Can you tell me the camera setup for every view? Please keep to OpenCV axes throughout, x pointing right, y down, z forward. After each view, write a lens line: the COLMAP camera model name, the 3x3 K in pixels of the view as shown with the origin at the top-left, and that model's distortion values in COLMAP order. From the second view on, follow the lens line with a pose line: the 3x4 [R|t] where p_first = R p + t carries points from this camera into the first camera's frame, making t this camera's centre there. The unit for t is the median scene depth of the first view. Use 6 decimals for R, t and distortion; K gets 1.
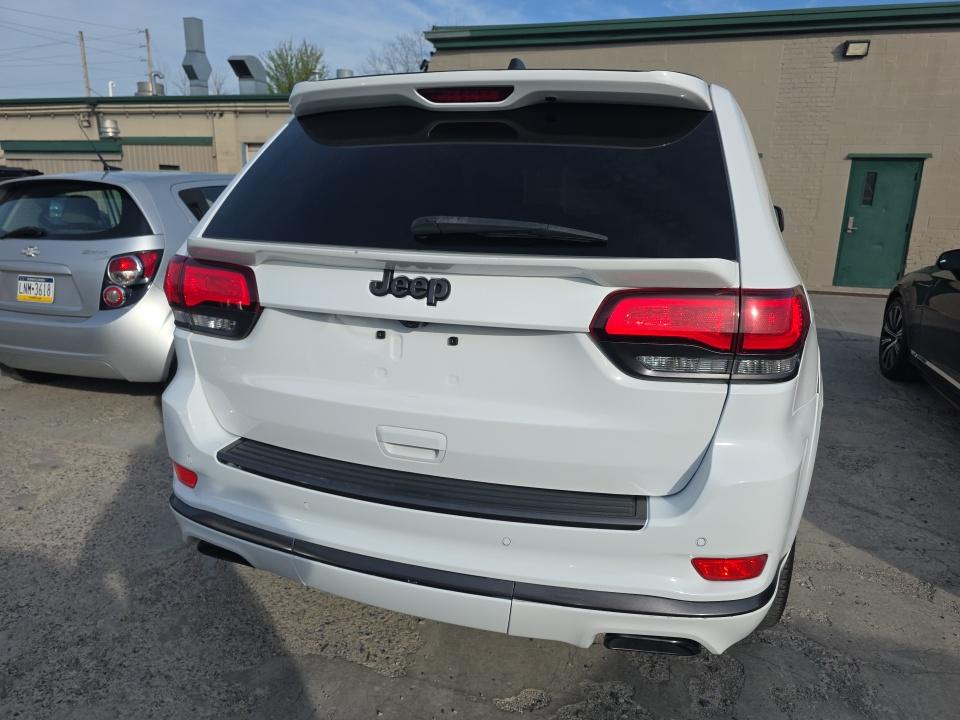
lens RADIAL K [[649.5, 0, 480.0], [0, 649.5, 360.0], [0, 0, 1]] dist [0.050052, -0.040014]
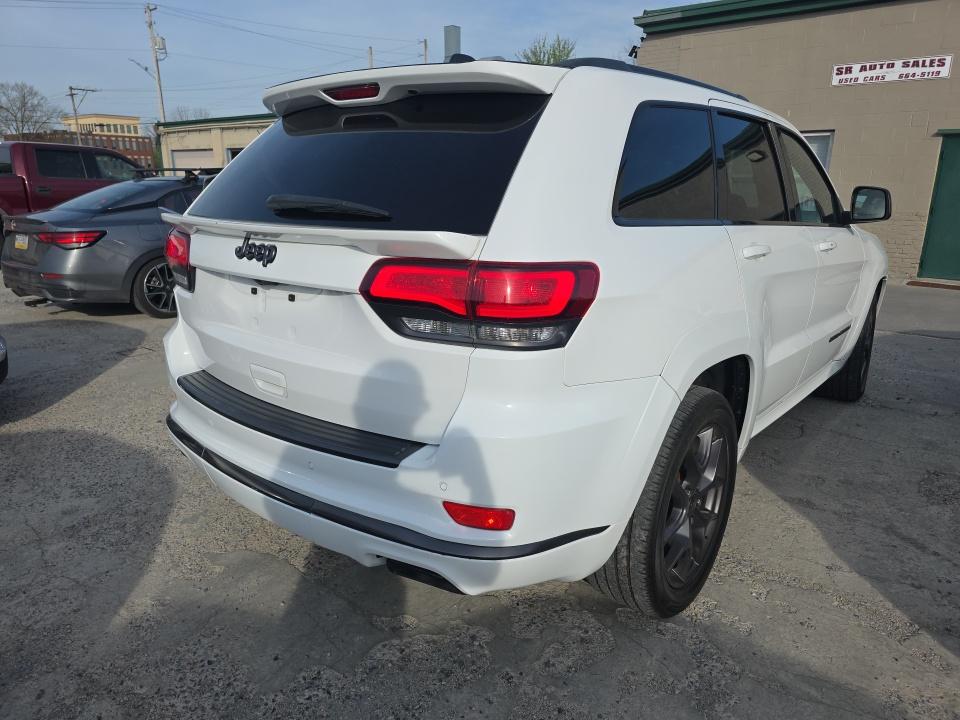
lens RADIAL K [[649.5, 0, 480.0], [0, 649.5, 360.0], [0, 0, 1]] dist [0.050052, -0.040014]
pose [[0.928995, 0.083004, -0.360664, 0.663584], [-0.078494, 0.996544, 0.027165, 0.023493], [0.361673, 0.003074, 0.932300, -0.012429]]
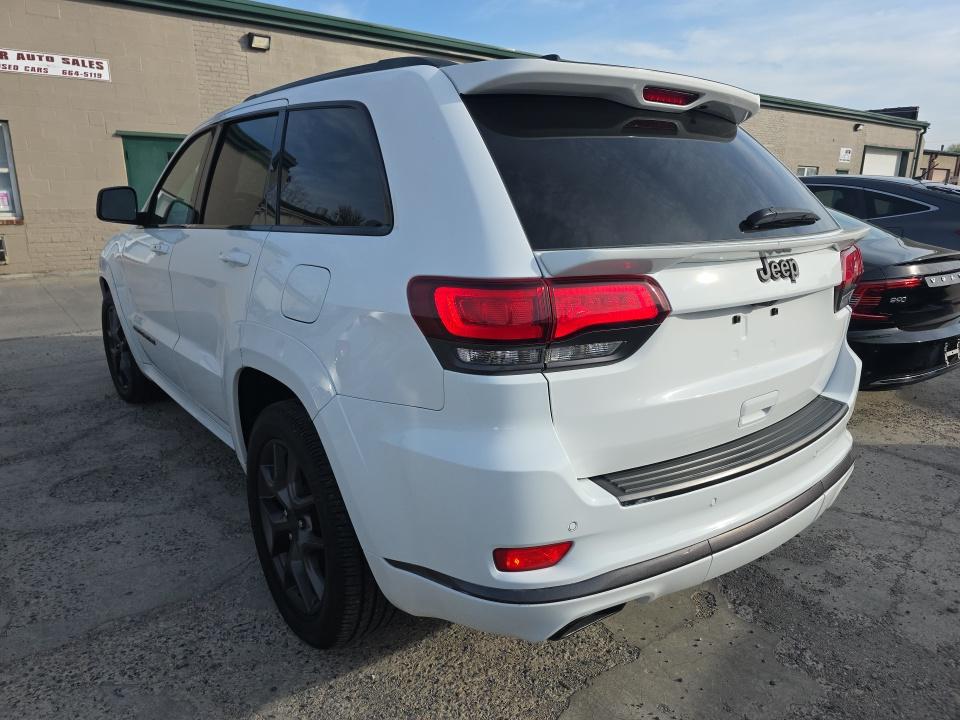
lens RADIAL K [[649.5, 0, 480.0], [0, 649.5, 360.0], [0, 0, 1]] dist [0.050052, -0.040014]
pose [[0.572581, -0.226262, 0.788008, -1.181763], [0.203951, 0.970258, 0.130398, -0.188090], [-0.794075, 0.086052, 0.601698, 0.640692]]
